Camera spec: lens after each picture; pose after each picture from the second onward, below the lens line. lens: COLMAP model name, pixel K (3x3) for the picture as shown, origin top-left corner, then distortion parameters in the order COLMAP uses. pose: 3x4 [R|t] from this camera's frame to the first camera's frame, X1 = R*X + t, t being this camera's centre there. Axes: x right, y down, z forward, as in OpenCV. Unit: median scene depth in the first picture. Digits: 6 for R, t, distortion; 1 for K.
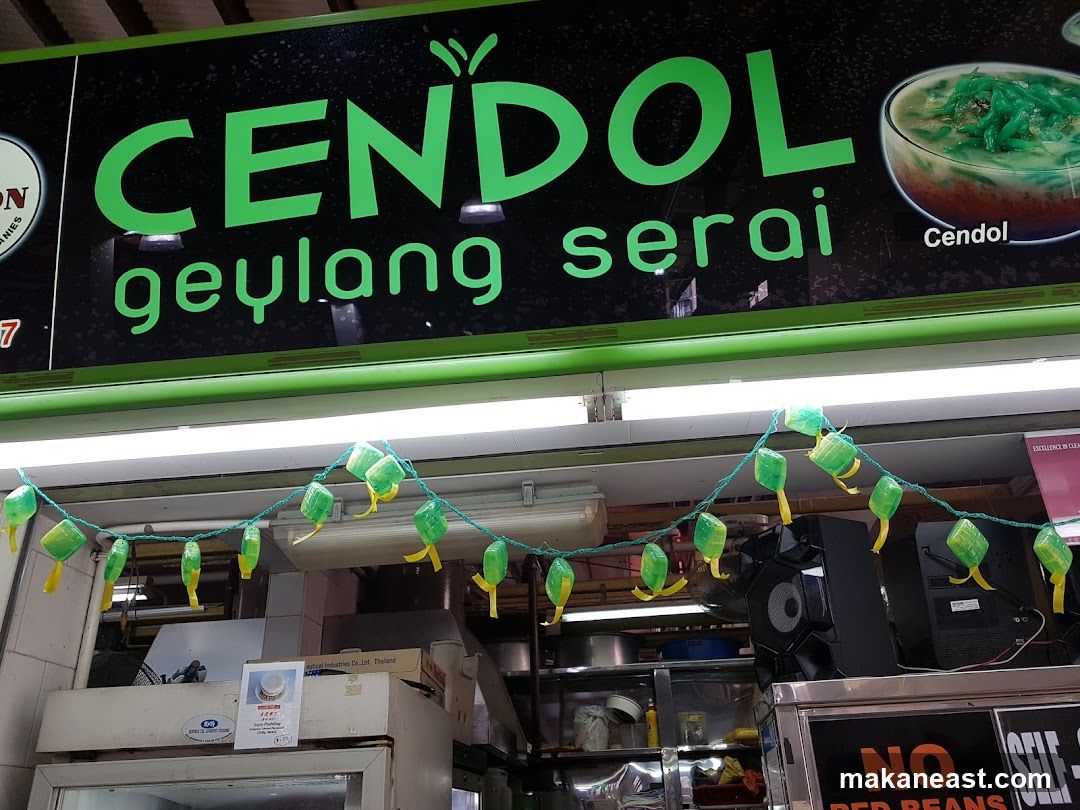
lens RADIAL K [[809.5, 0, 543.1], [0, 809.5, 455.1], [0, 0, 1]] dist [0.002558, -0.006935]
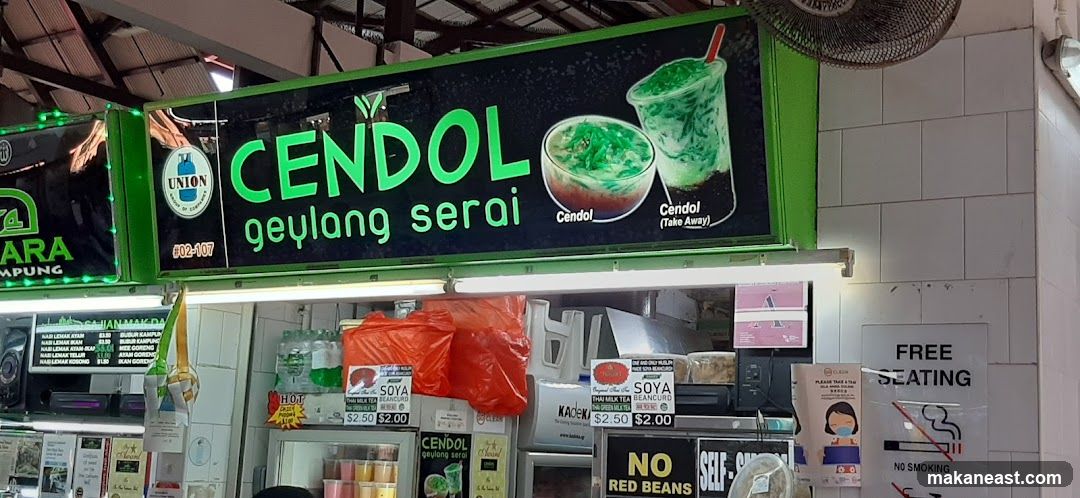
lens RADIAL K [[1246.7, 0, 540.7], [0, 1246.7, 260.8], [0, 0, 1]] dist [0.131506, -0.042012]
pose [[0.888612, 0.005515, -0.458627, 1.742734], [0.117249, 0.963973, 0.238767, -0.852608], [0.443420, -0.265945, 0.855951, -1.566401]]
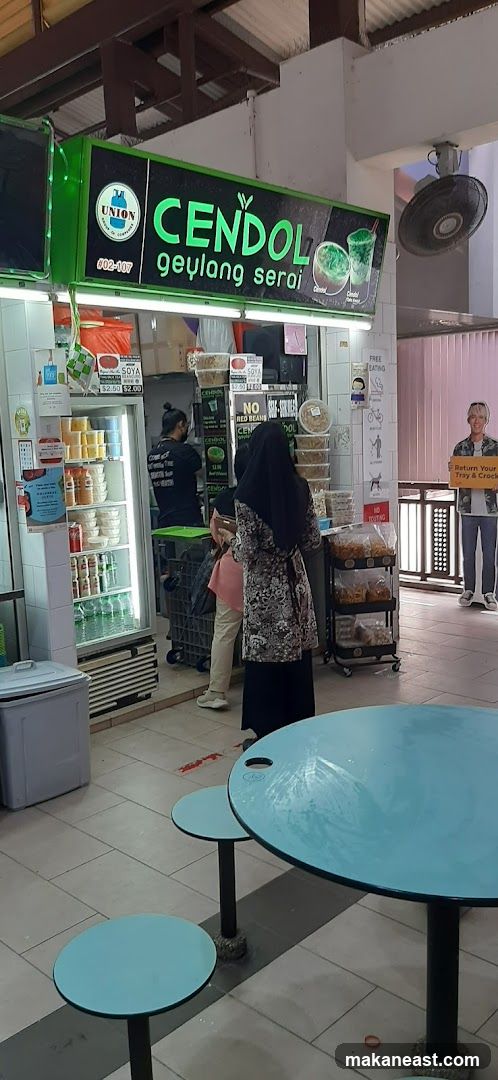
lens RADIAL K [[828.7, 0, 240.6], [0, 828.7, 544.8], [0, 0, 1]] dist [0.075086, -0.192712]
pose [[0.624473, -0.100731, 0.774524, -3.060867], [-0.309647, 0.878459, 0.363907, -0.527016], [-0.717044, -0.467078, 0.517383, -1.485510]]
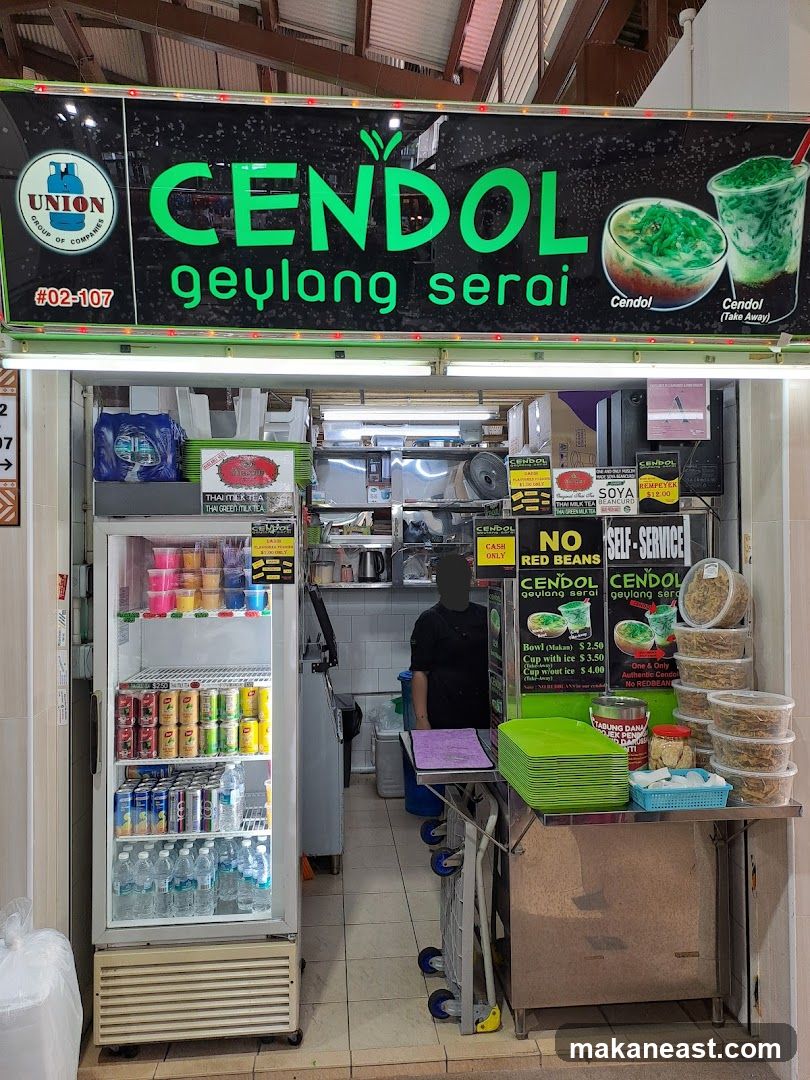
lens RADIAL K [[795.3, 0, 399.3], [0, 795.3, 539.2], [0, 0, 1]] dist [0.080672, -0.084794]
pose [[0.982401, 0.030639, 0.184251, -0.362661], [-0.103266, 0.911076, 0.399095, -0.447053], [-0.155639, -0.411098, 0.898206, -0.875395]]
